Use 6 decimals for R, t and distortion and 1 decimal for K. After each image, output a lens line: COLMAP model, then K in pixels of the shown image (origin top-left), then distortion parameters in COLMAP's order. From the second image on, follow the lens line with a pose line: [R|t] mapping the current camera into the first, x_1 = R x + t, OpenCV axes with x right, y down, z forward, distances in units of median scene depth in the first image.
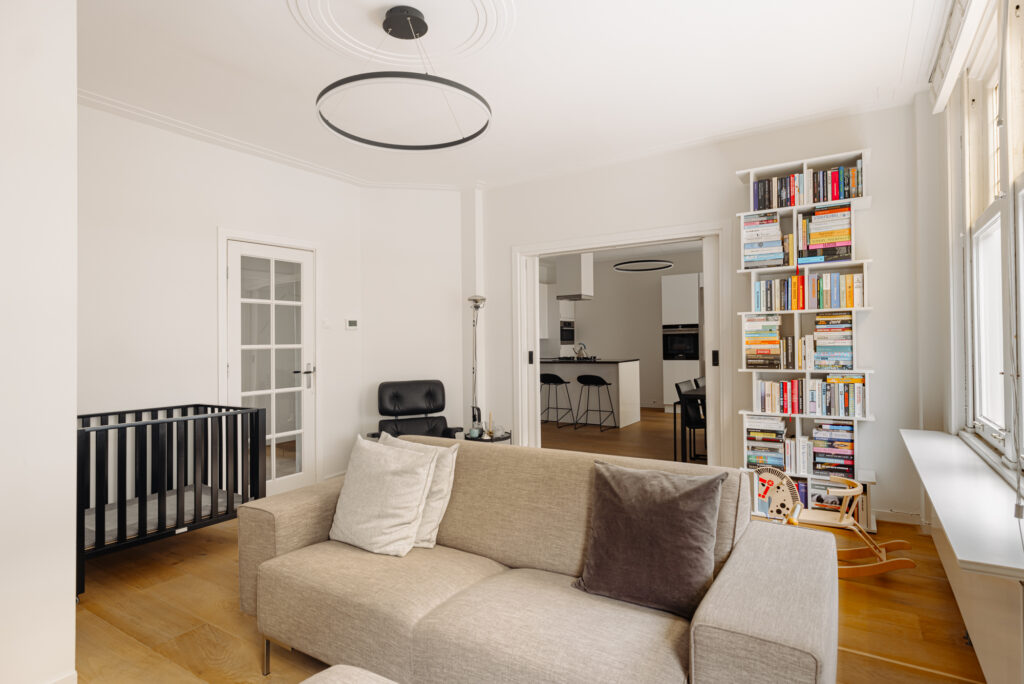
lens RADIAL K [[525.3, 0, 512.0], [0, 525.3, 342.0], [0, 0, 1]] dist [0.004442, 0.000052]
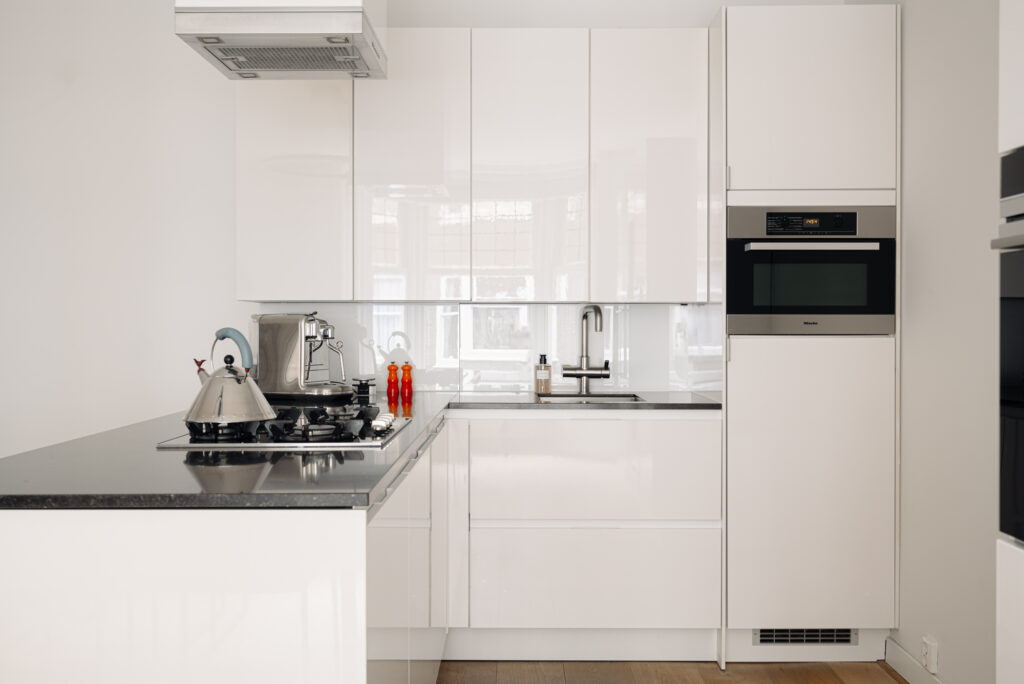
lens RADIAL K [[983.1, 0, 512.0], [0, 983.1, 342.0], [0, 0, 1]] dist [-0.007315, -0.004826]
pose [[0.544428, 0.032675, -0.838171, 0.389305], [-0.005142, 0.999352, 0.035618, -0.004921], [0.838792, -0.015082, 0.544243, 0.846738]]
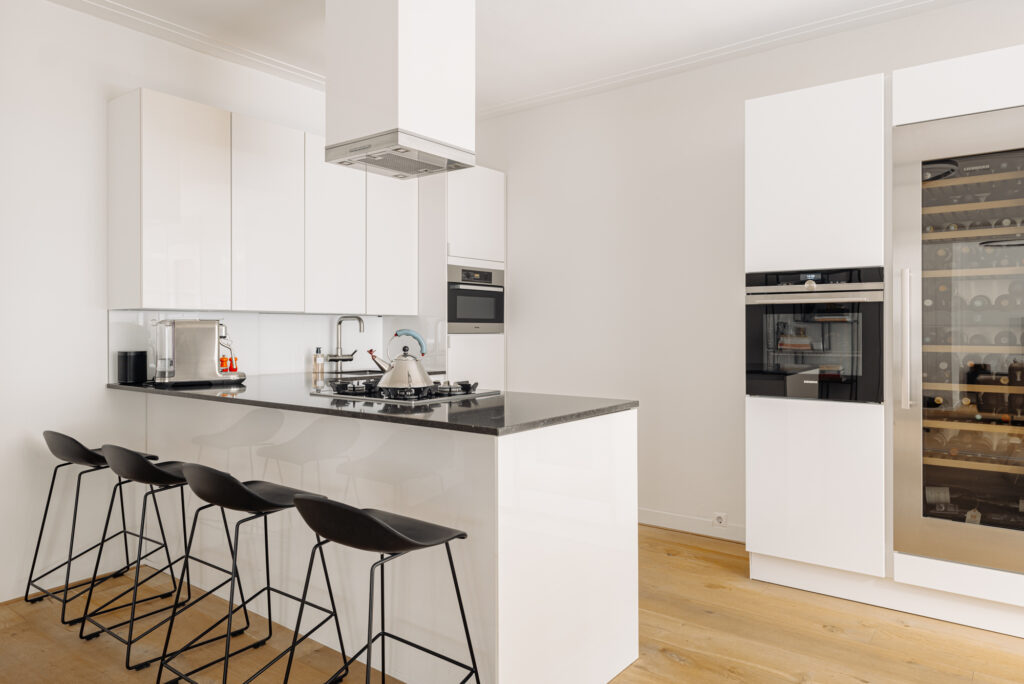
lens RADIAL K [[682.5, 0, 514.2], [0, 682.5, 327.8], [0, 0, 1]] dist [0.003342, 0.002277]
pose [[0.997087, 0.017911, -0.074141, 0.191614], [-0.017603, 0.999833, 0.004811, -0.001819], [0.074215, -0.003492, 0.997236, 0.629745]]
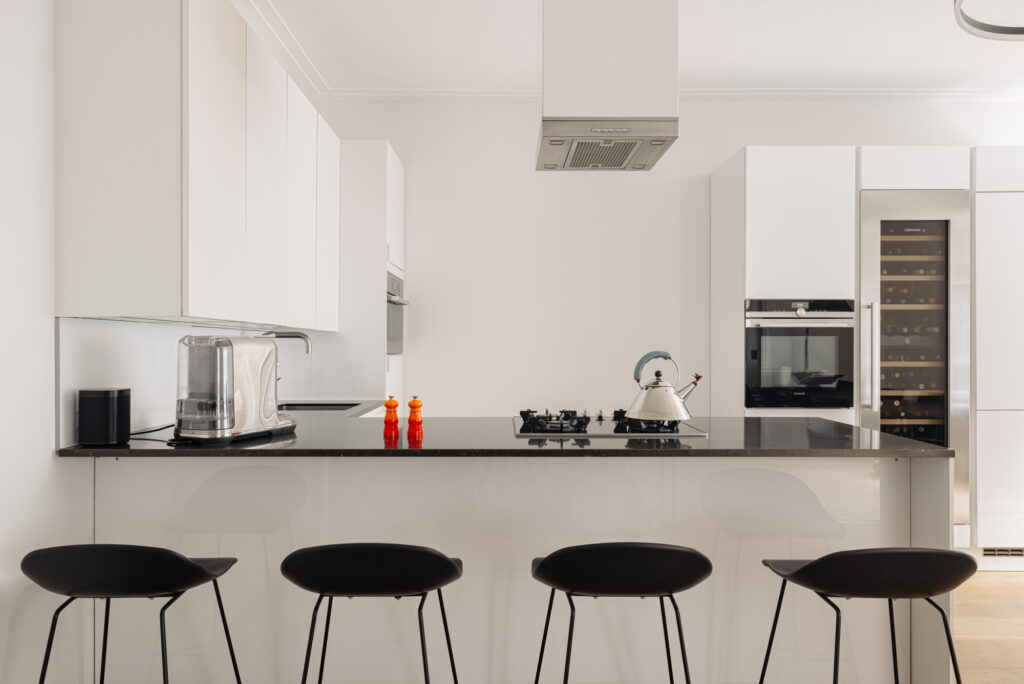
lens RADIAL K [[701.4, 0, 512.0], [0, 701.4, 342.0], [0, 0, 1]] dist [0.001734, 0.000159]
pose [[0.834455, 0.022261, 0.550627, -0.068126], [-0.018858, 0.999752, -0.011840, 0.001827], [-0.550754, -0.000504, 0.834667, 0.733375]]
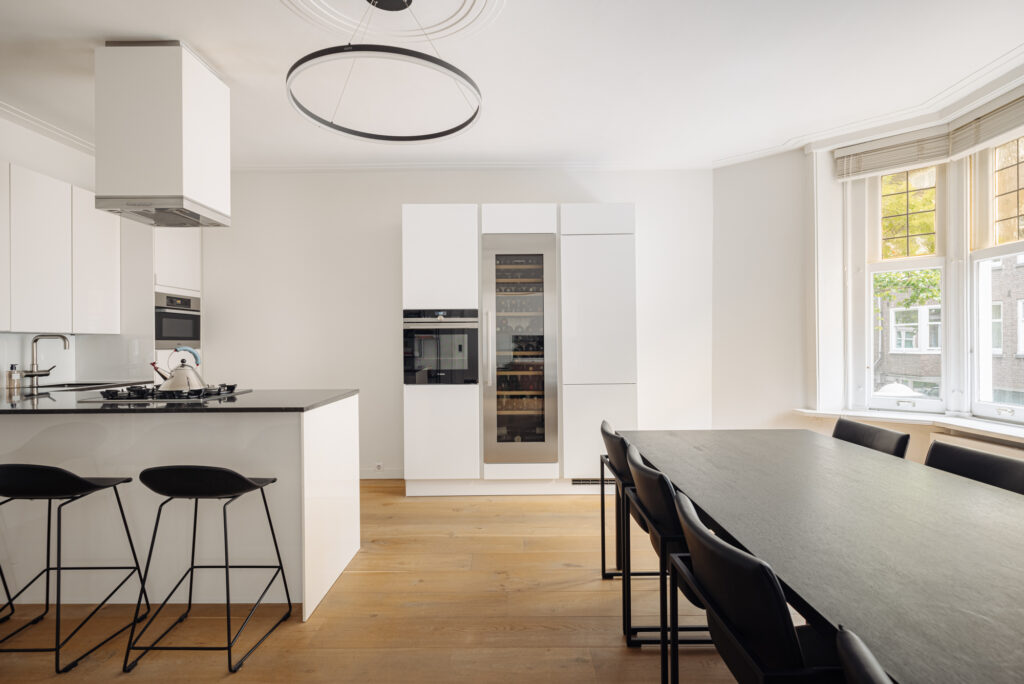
lens RADIAL K [[525.3, 0, 512.0], [0, 525.3, 342.0], [0, 0, 1]] dist [0.004442, 0.000052]
pose [[0.837663, 0.012024, 0.546055, 0.114329], [-0.010961, 0.999926, -0.005203, -0.001820], [-0.546078, -0.001627, 0.837733, 0.564573]]
